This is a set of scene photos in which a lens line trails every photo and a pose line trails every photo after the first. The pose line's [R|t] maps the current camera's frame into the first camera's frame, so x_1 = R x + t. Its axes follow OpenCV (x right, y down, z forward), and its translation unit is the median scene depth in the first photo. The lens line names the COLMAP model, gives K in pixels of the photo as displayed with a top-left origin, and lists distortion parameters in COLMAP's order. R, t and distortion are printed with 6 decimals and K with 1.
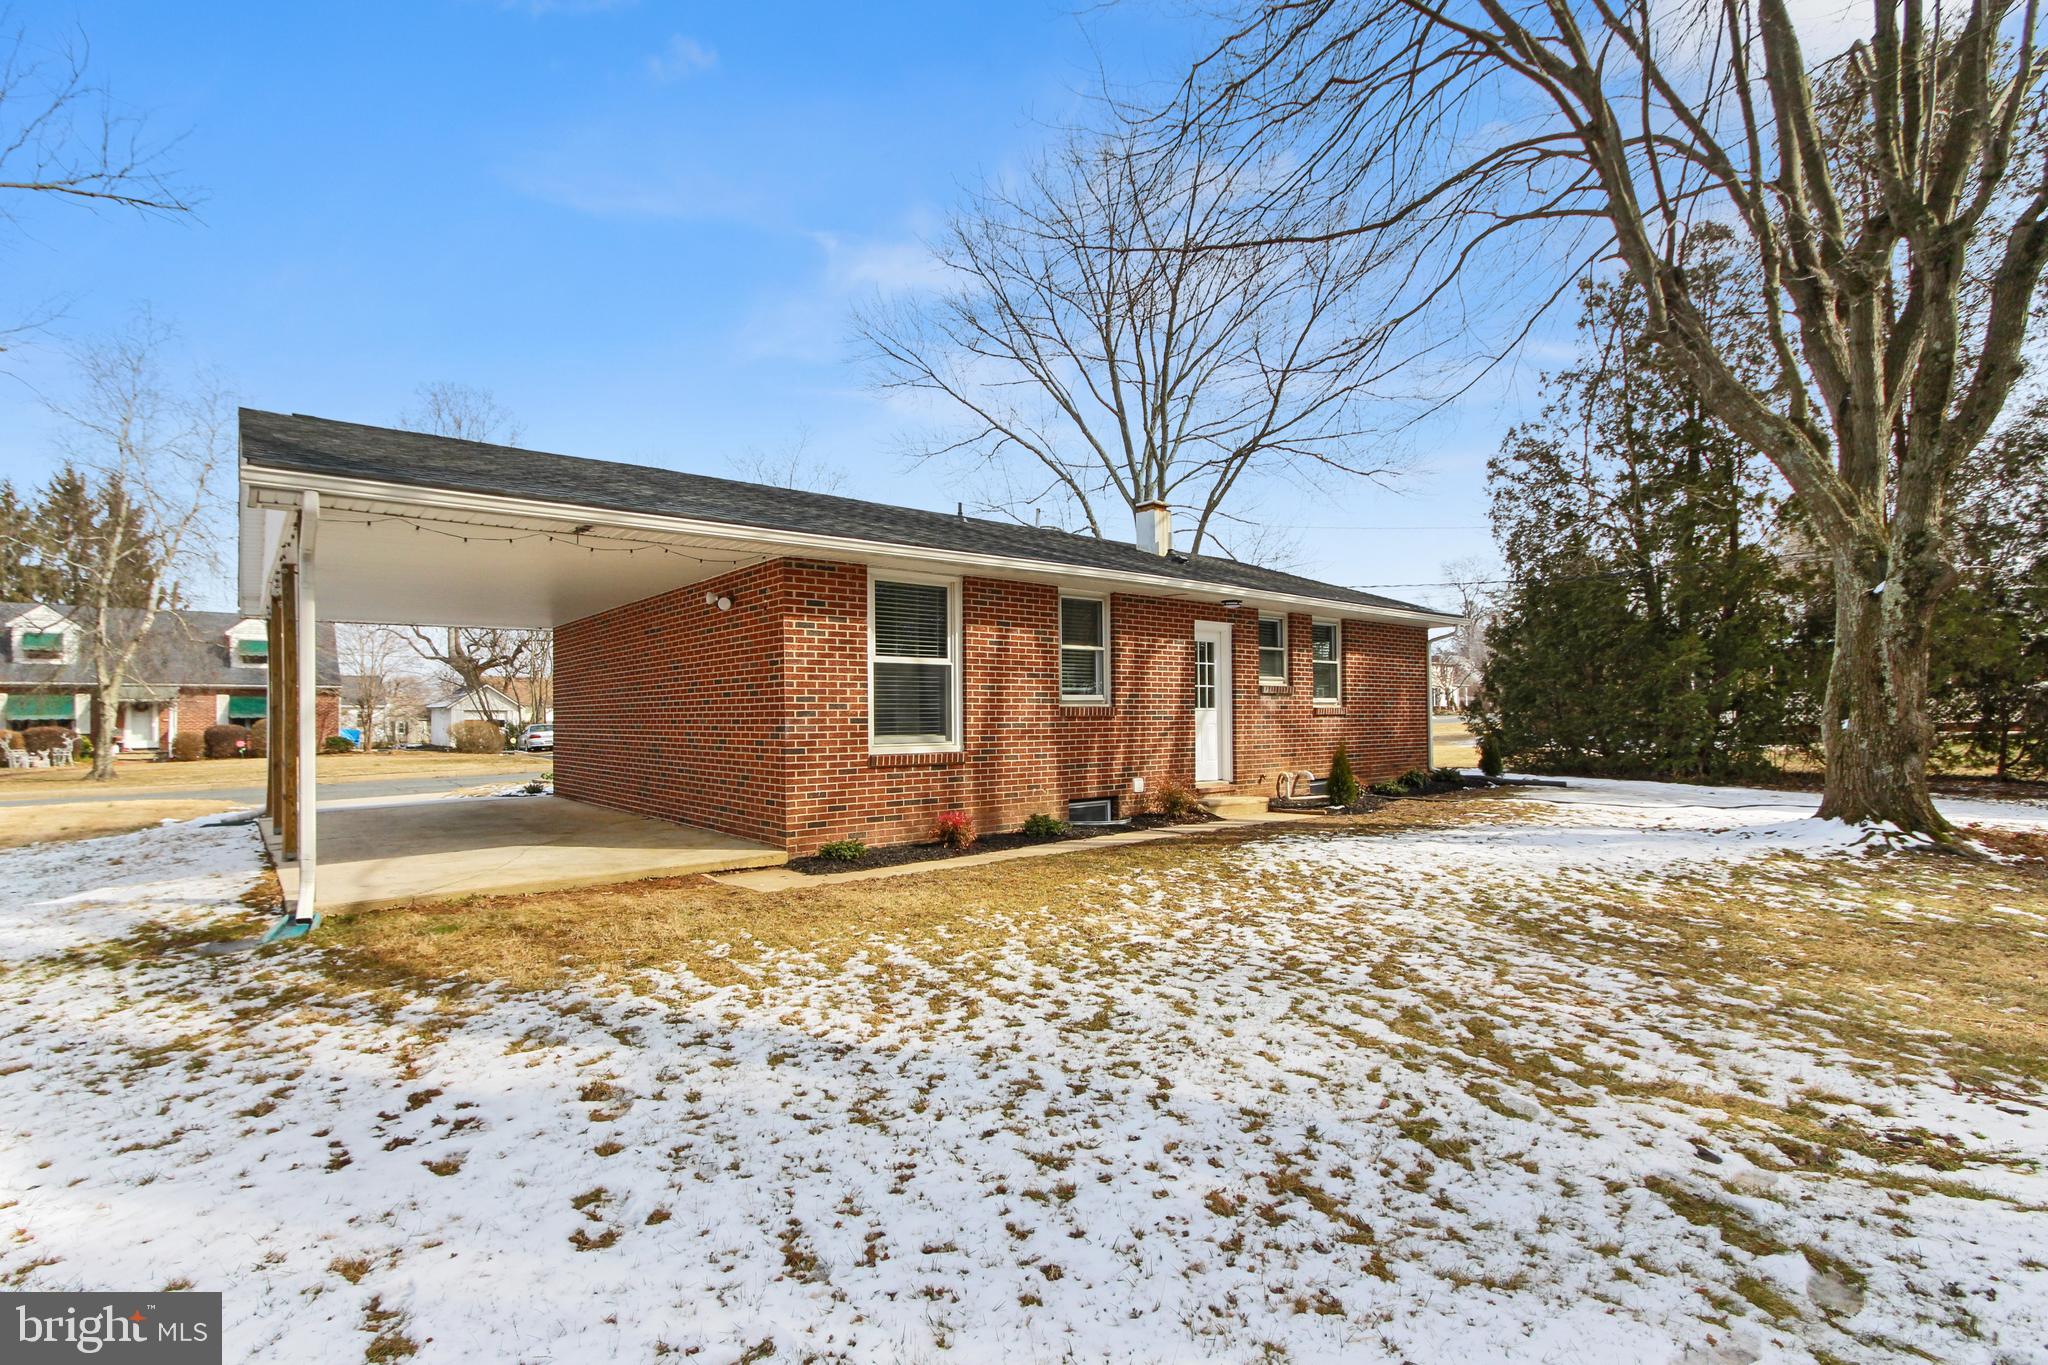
lens RADIAL K [[1052.3, 0, 1024.0], [0, 1052.3, 682.5], [0, 0, 1]] dist [0.002296, 0.000353]
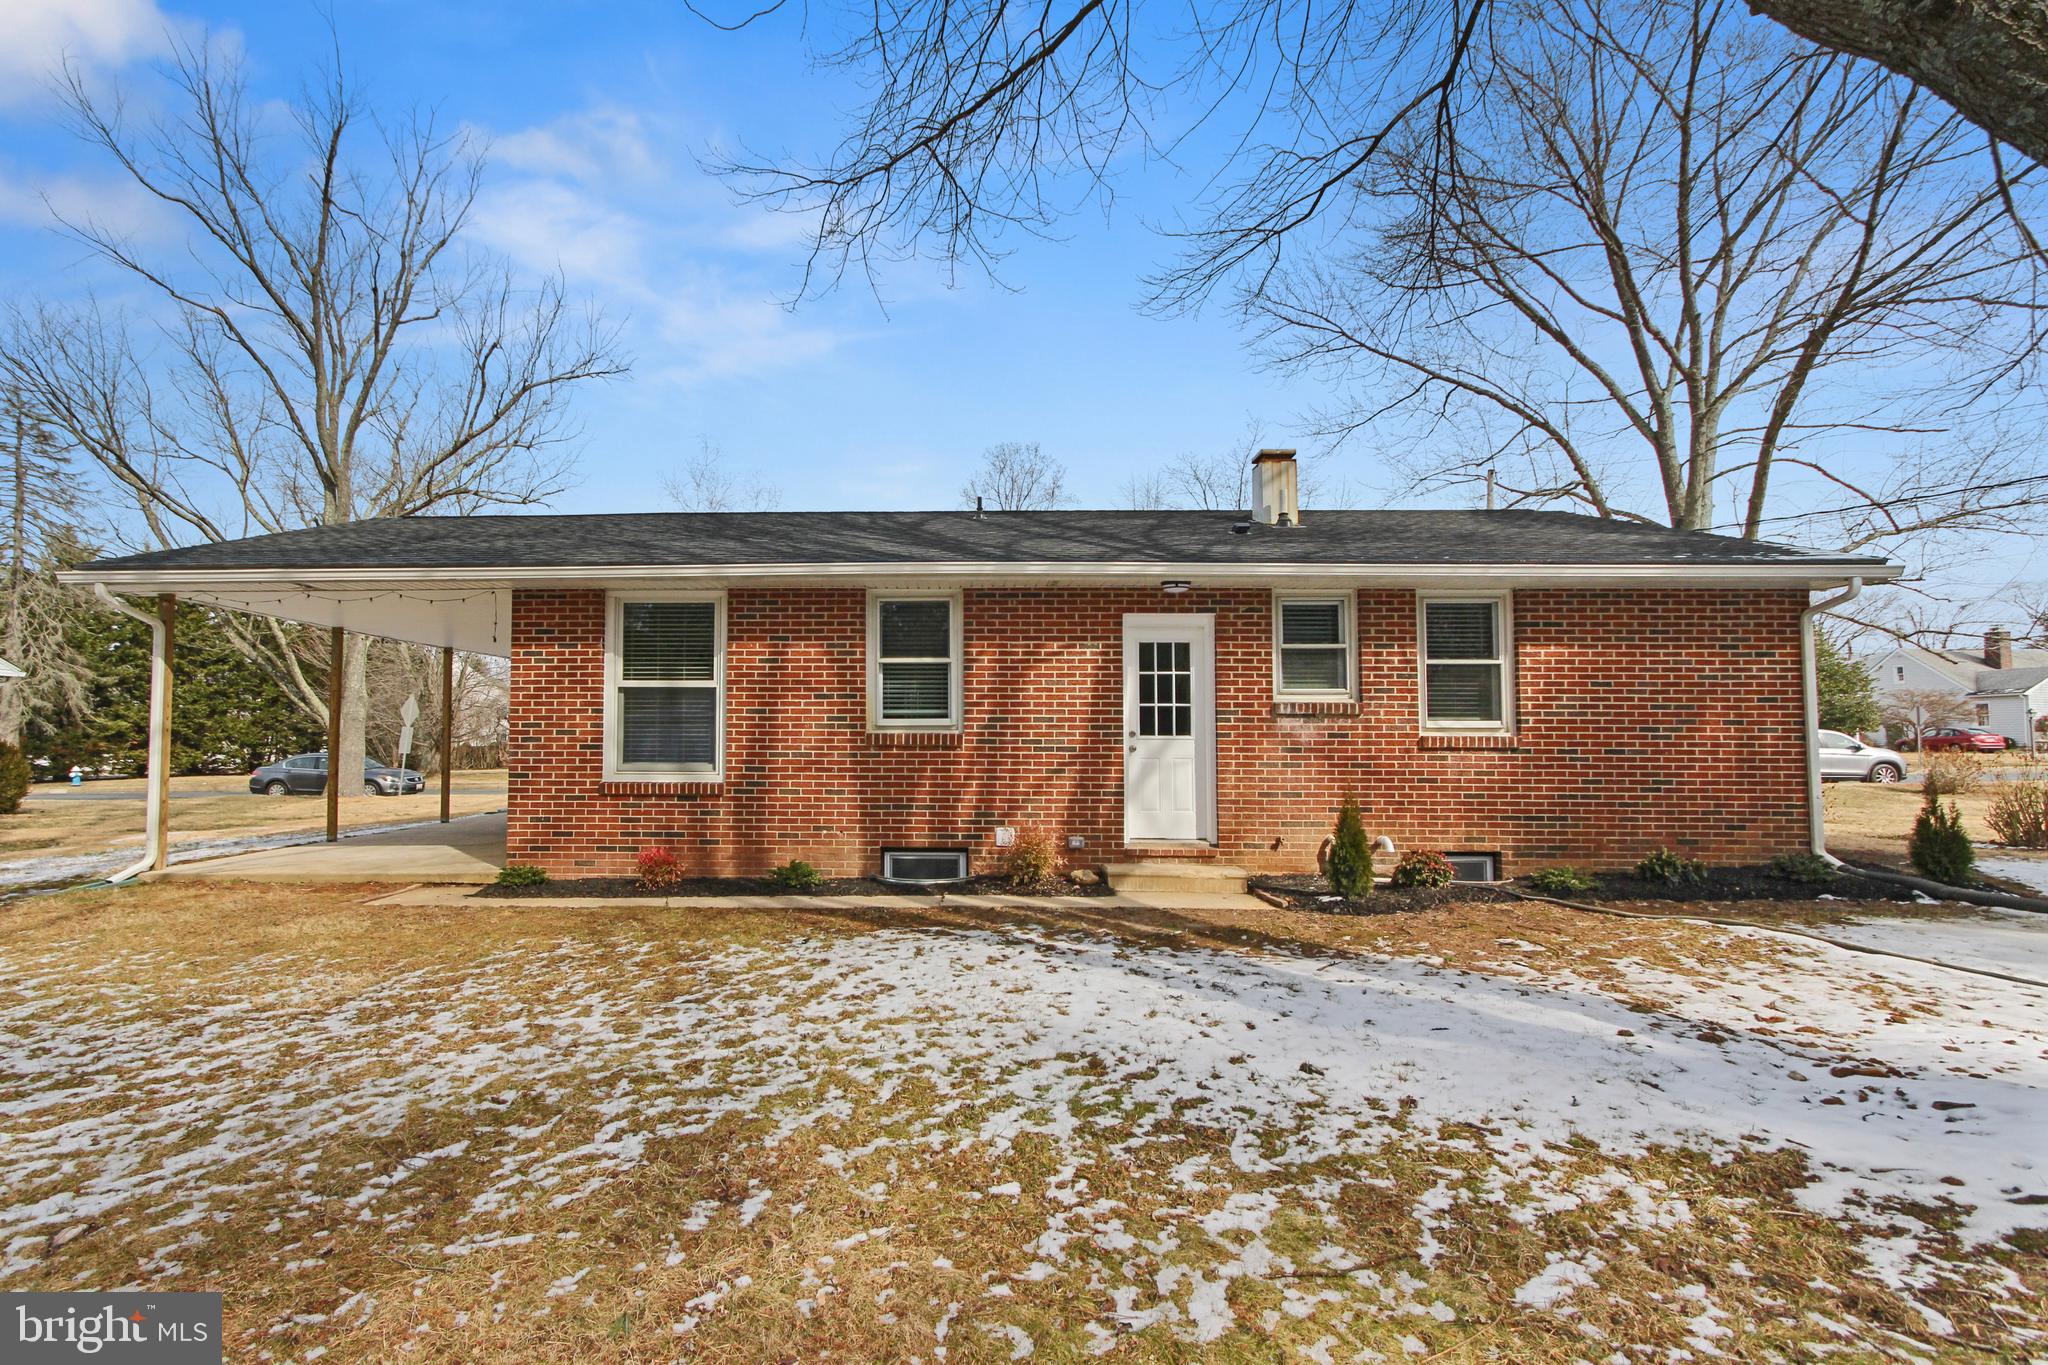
lens RADIAL K [[1052.3, 0, 1024.0], [0, 1052.3, 682.5], [0, 0, 1]] dist [0.002296, 0.000353]
pose [[0.708072, -0.025314, -0.705686, 0.632197], [0.014406, 0.999667, -0.021406, 0.002259], [0.705993, 0.004991, 0.708201, 0.447912]]
